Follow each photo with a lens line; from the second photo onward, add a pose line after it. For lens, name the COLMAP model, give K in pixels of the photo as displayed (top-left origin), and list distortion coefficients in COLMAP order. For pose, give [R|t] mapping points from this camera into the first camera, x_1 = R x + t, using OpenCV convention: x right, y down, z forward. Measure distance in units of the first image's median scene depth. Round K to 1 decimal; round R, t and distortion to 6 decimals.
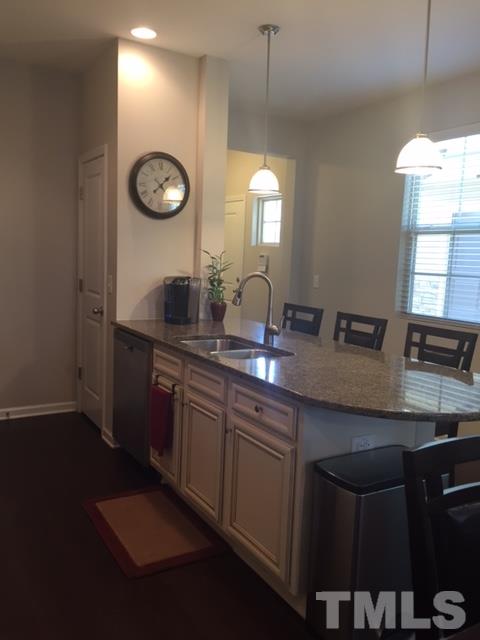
lens RADIAL K [[546.2, 0, 240.0], [0, 546.2, 320.0], [0, 0, 1]] dist [0.080364, -0.117057]
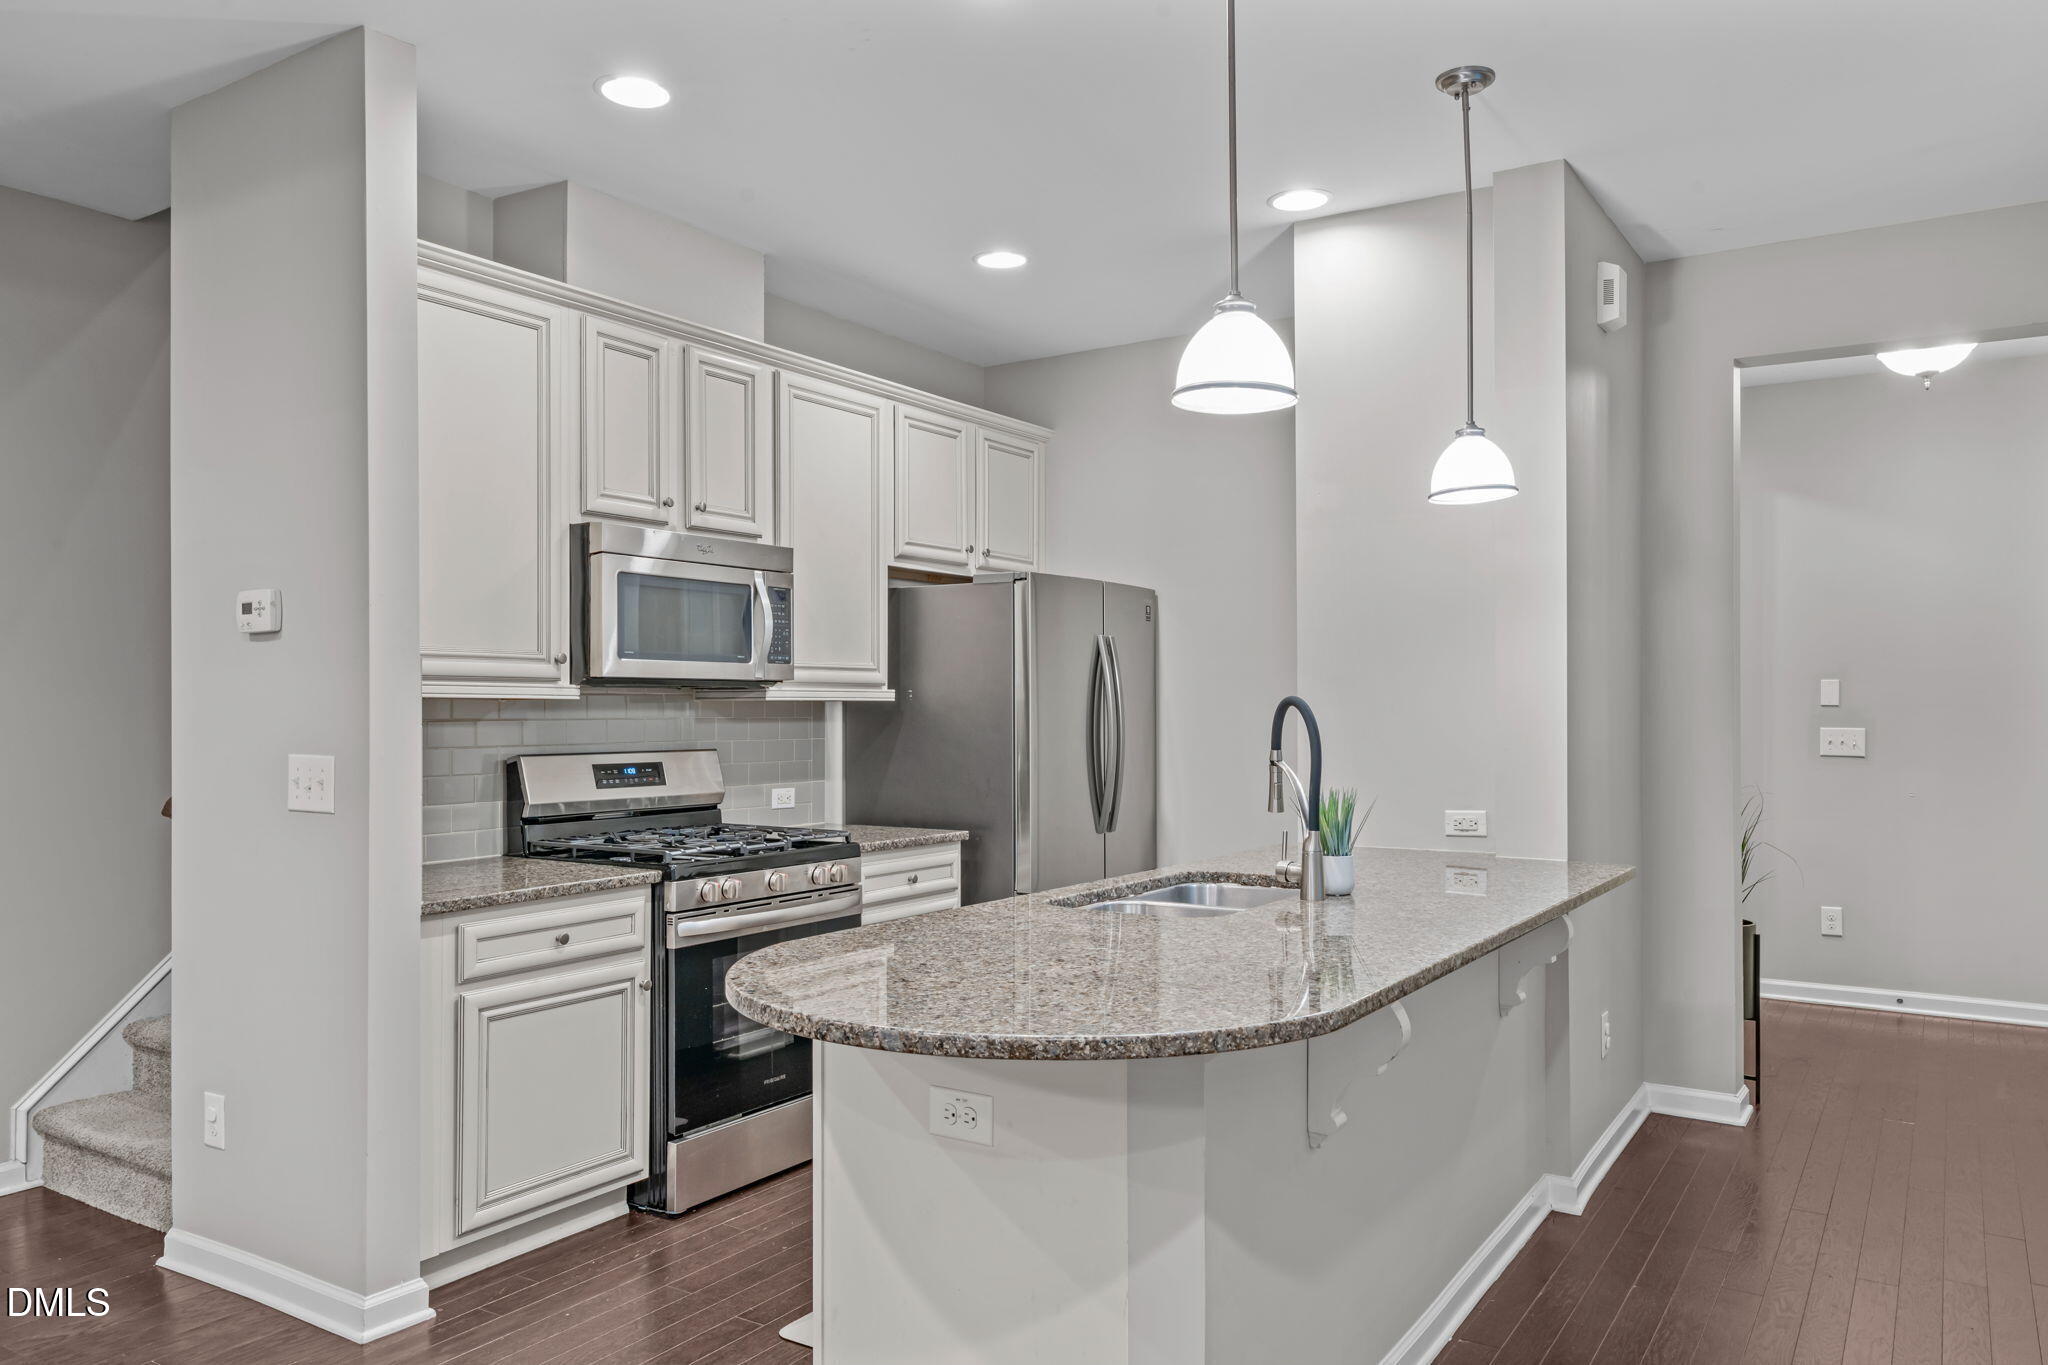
lens RADIAL K [[1417.6, 0, 1034.2], [0, 1417.6, 699.4], [0, 0, 1]] dist [0.006518, 0.001519]
pose [[0.435961, -0.049240, -0.898617, 0.670278], [-0.097653, 0.990018, -0.101624, 0.018909], [0.894652, 0.132057, 0.426801, 0.334227]]
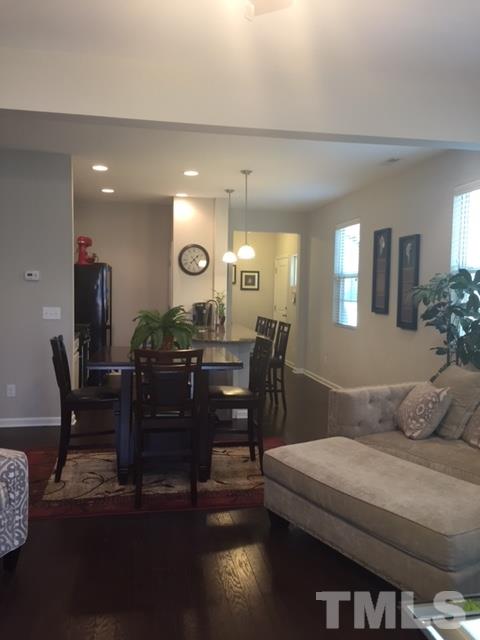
lens RADIAL K [[546.2, 0, 240.0], [0, 546.2, 320.0], [0, 0, 1]] dist [0.080364, -0.117057]
pose [[0.935040, -0.002161, -0.354536, 0.758598], [-0.025226, 0.997042, -0.072607, 0.132178], [0.353644, 0.076834, 0.932219, -0.867655]]
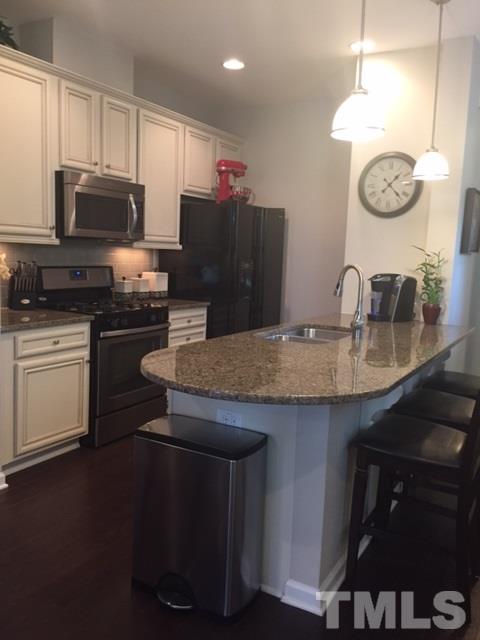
lens RADIAL K [[546.2, 0, 240.0], [0, 546.2, 320.0], [0, 0, 1]] dist [0.080364, -0.117057]
pose [[0.477234, 0.085557, -0.874601, 0.623593], [-0.134054, 0.990689, 0.023766, 0.013077], [0.868491, 0.105902, 0.484260, 0.299406]]
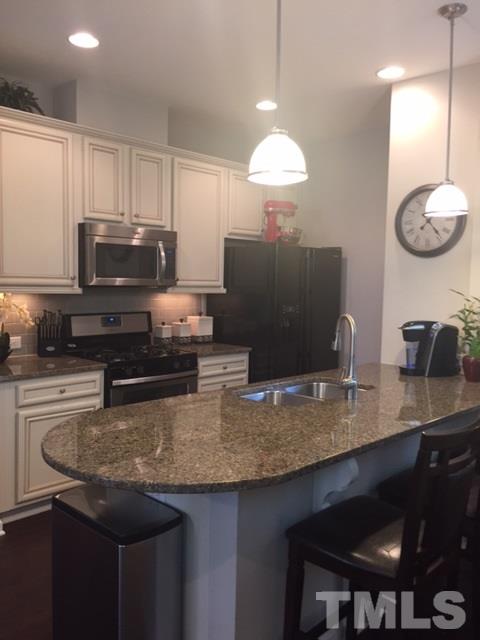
lens RADIAL K [[546.2, 0, 240.0], [0, 546.2, 320.0], [0, 0, 1]] dist [0.080364, -0.117057]
pose [[0.249273, 0.032554, -0.967886, 0.647489], [-0.137617, 0.990483, -0.002128, -0.040326], [0.958605, 0.133728, 0.251381, 0.500316]]
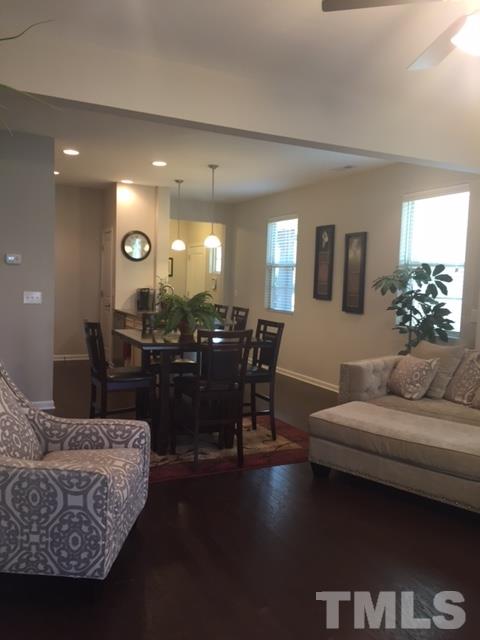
lens RADIAL K [[546.2, 0, 240.0], [0, 546.2, 320.0], [0, 0, 1]] dist [0.080364, -0.117057]
pose [[0.996004, 0.001698, -0.089289, 0.447703], [-0.006285, 0.998673, -0.051113, 0.150581], [0.089083, 0.051470, 0.994693, -1.074755]]
